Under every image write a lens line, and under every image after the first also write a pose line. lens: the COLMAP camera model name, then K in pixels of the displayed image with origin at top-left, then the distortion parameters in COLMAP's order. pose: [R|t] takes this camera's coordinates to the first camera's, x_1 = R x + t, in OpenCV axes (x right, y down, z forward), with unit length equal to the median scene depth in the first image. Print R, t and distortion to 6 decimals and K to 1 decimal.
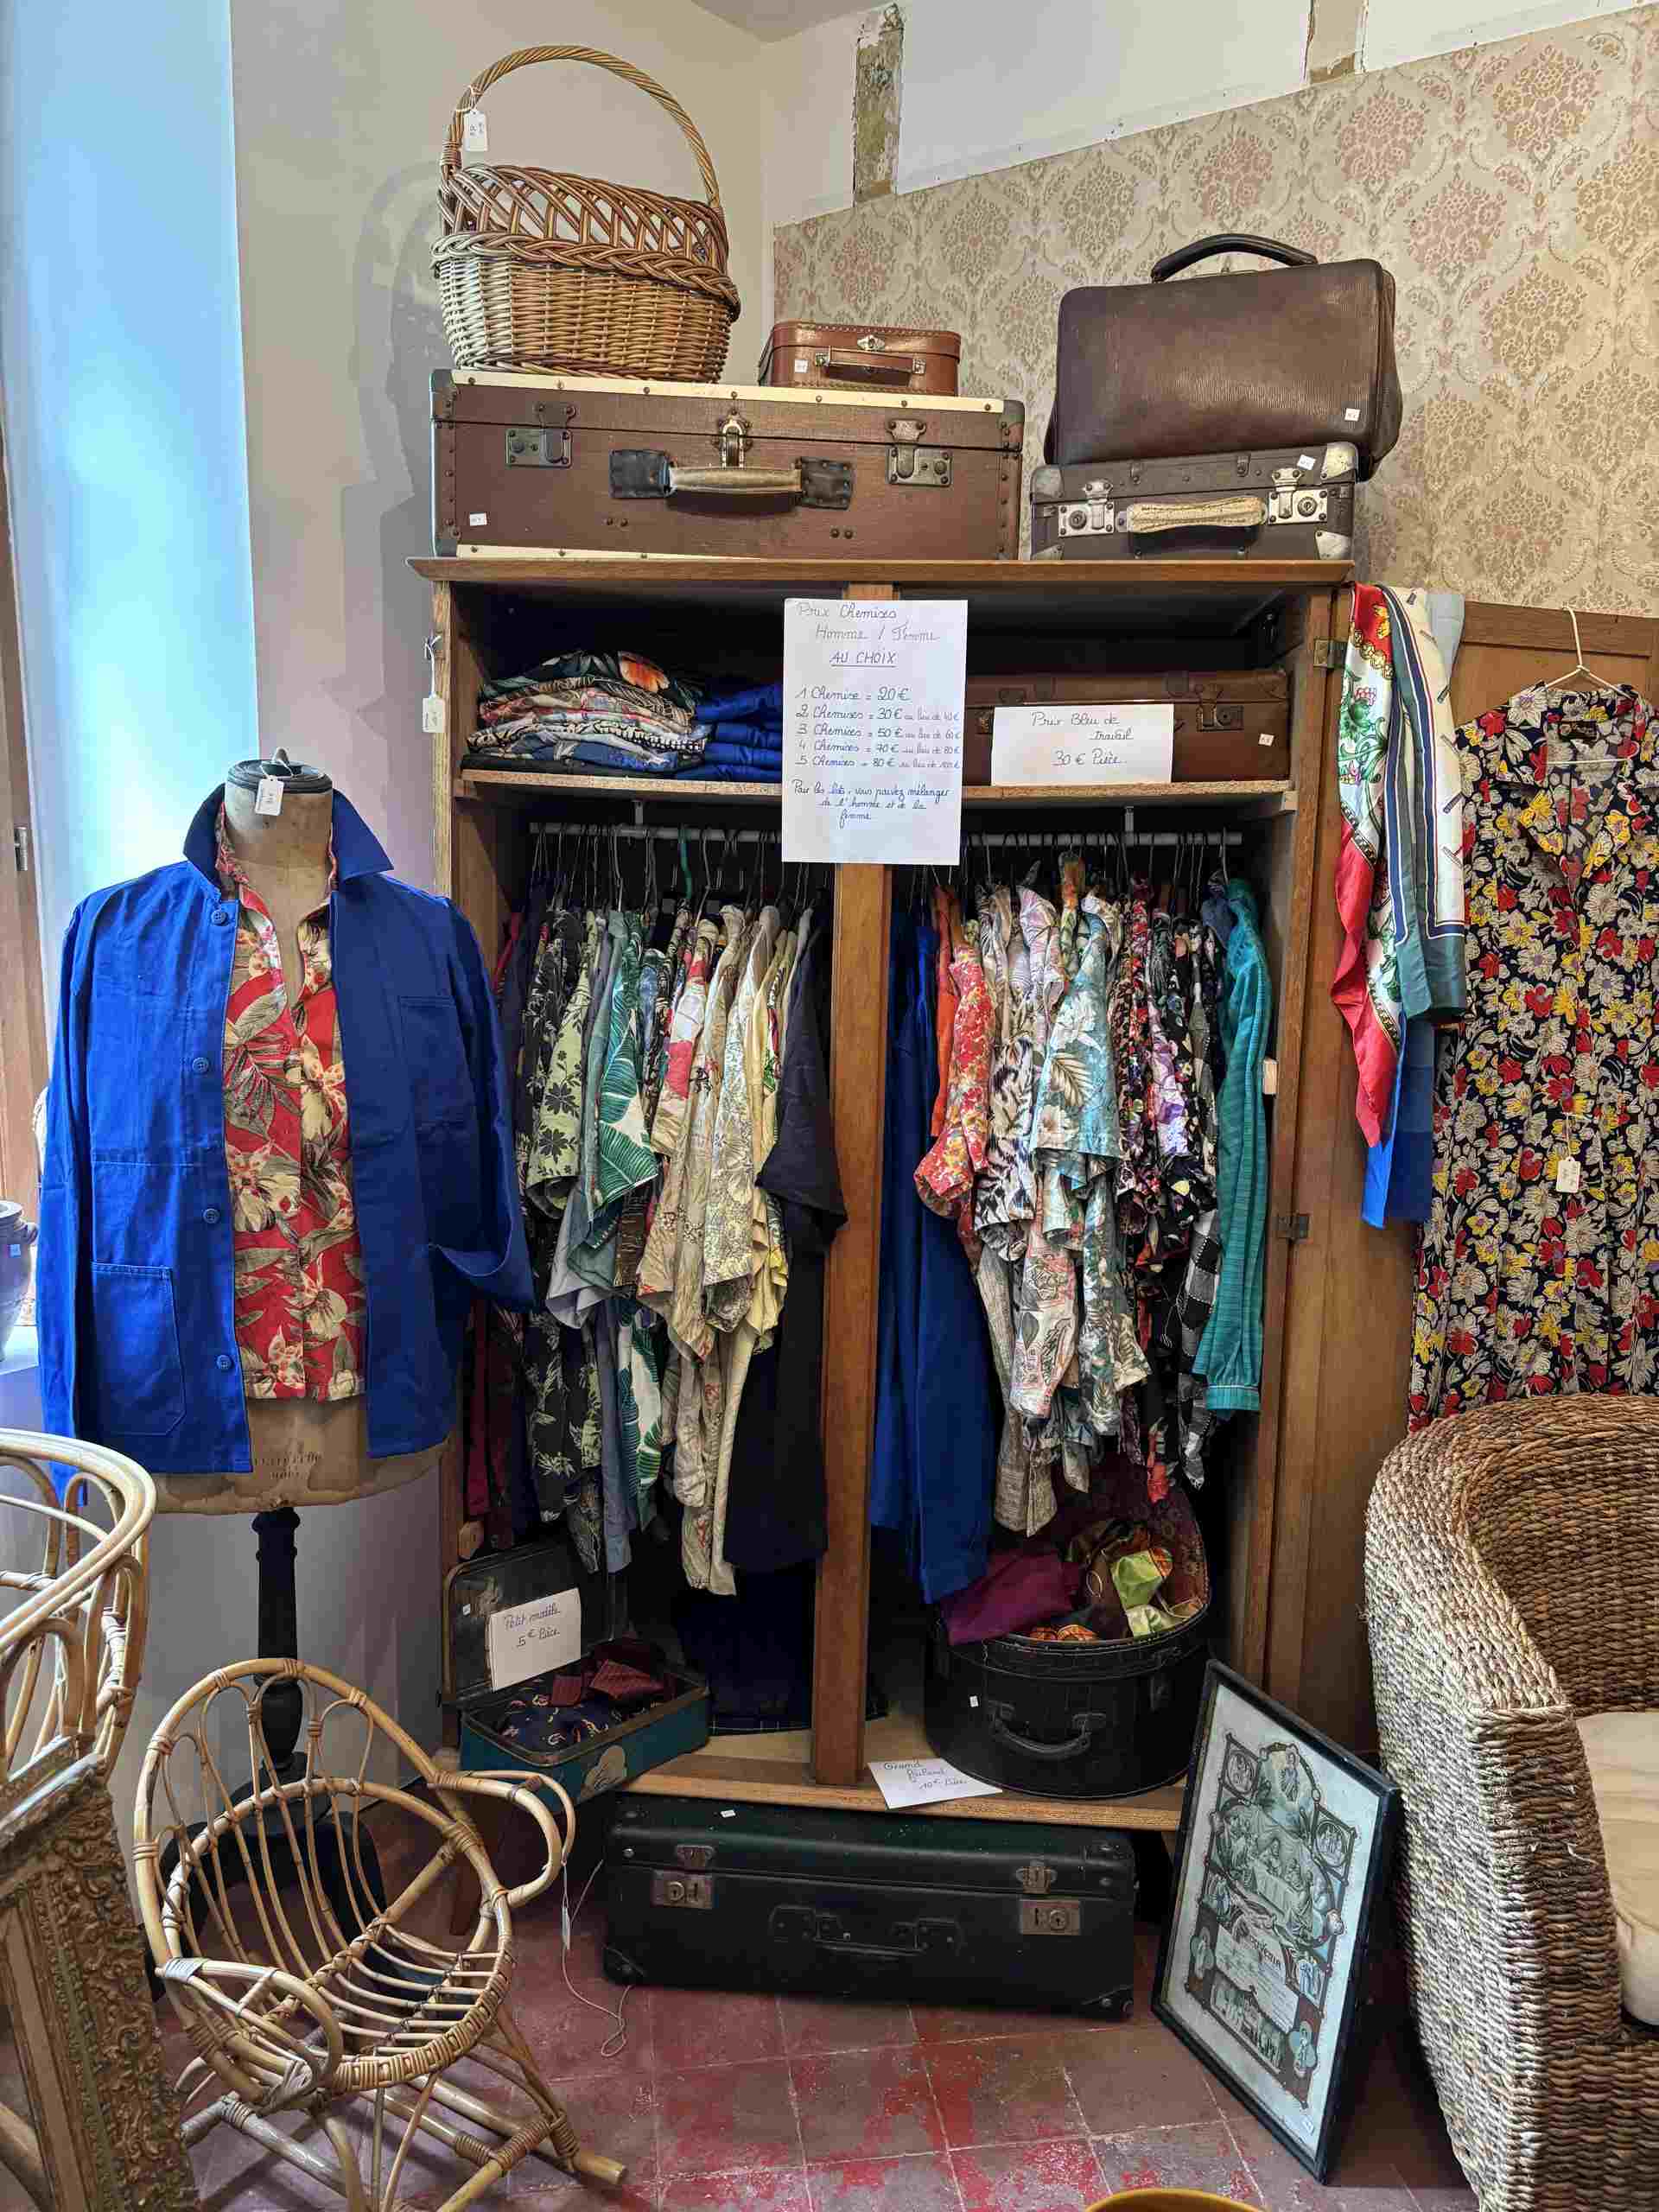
lens RADIAL K [[1699.7, 0, 837.4], [0, 1699.7, 1098.4], [0, 0, 1]] dist [0.033712, -0.040993]
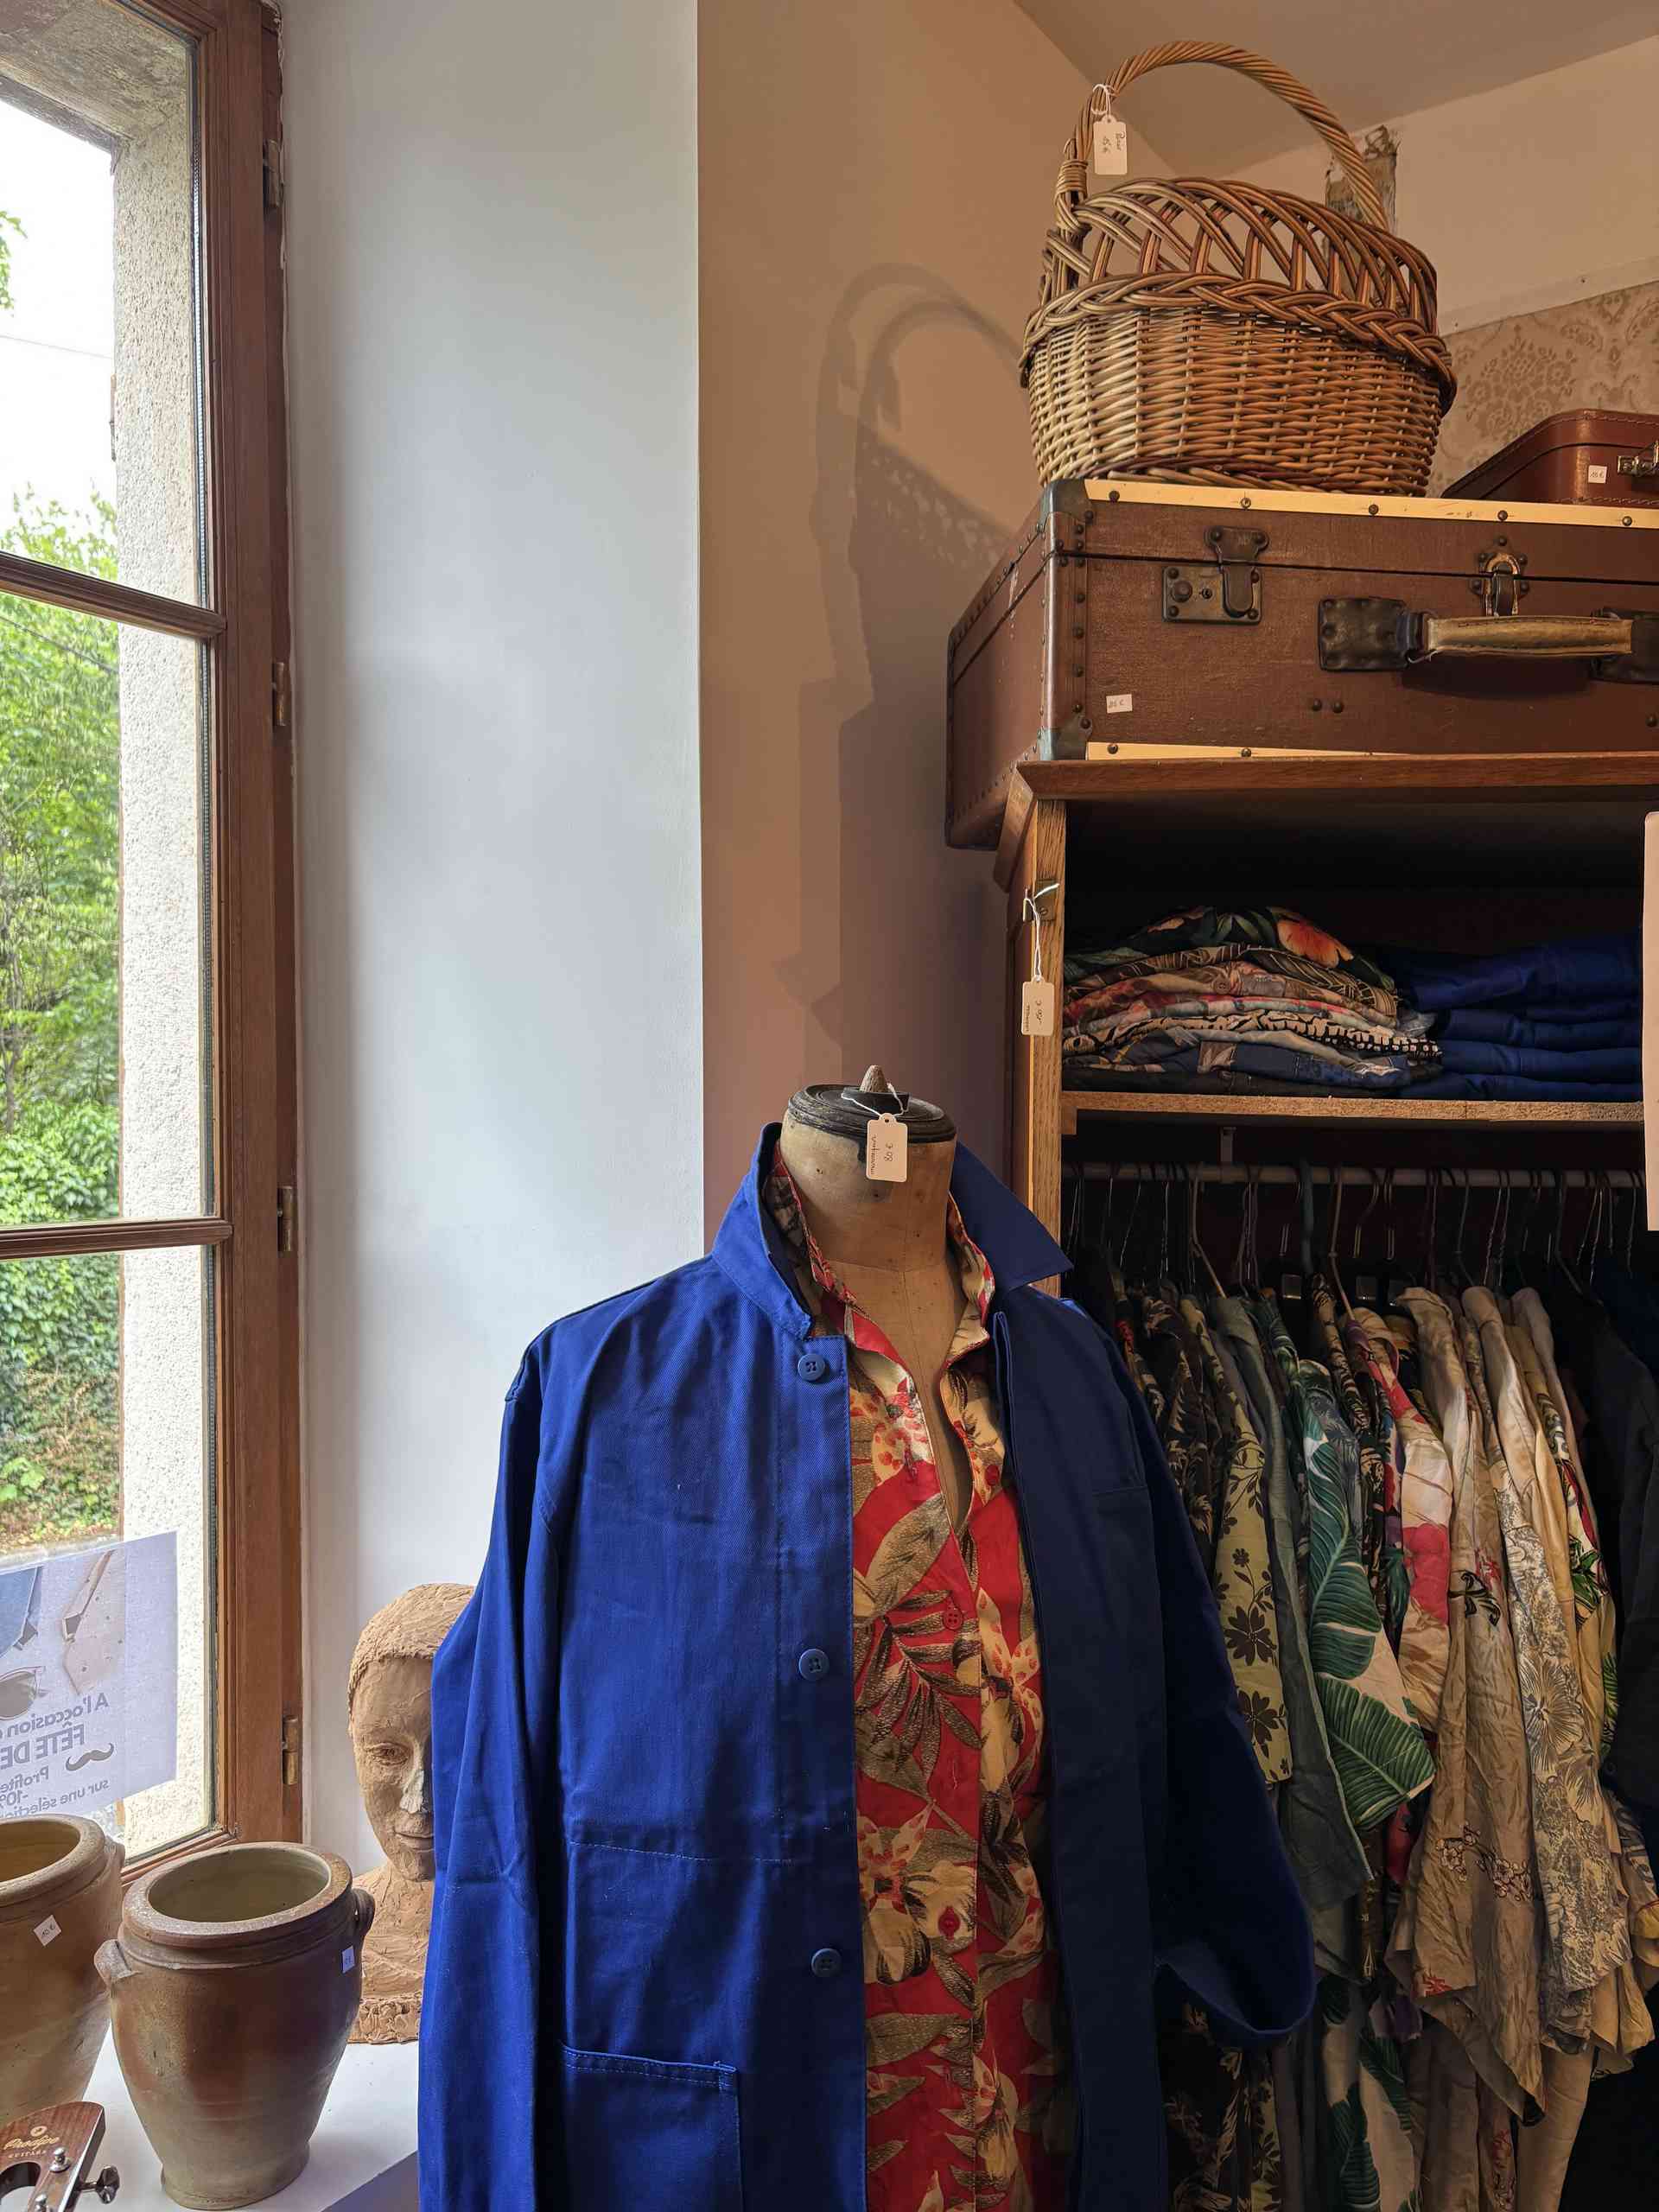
lens RADIAL K [[1699.7, 0, 821.1], [0, 1699.7, 1101.4], [0, 0, 1]] dist [0.033712, -0.040993]
pose [[0.999605, -0.017104, 0.022311, -0.340090], [0.020628, 0.985442, -0.168756, -0.090199], [-0.019100, 0.169149, 0.985405, 0.407729]]
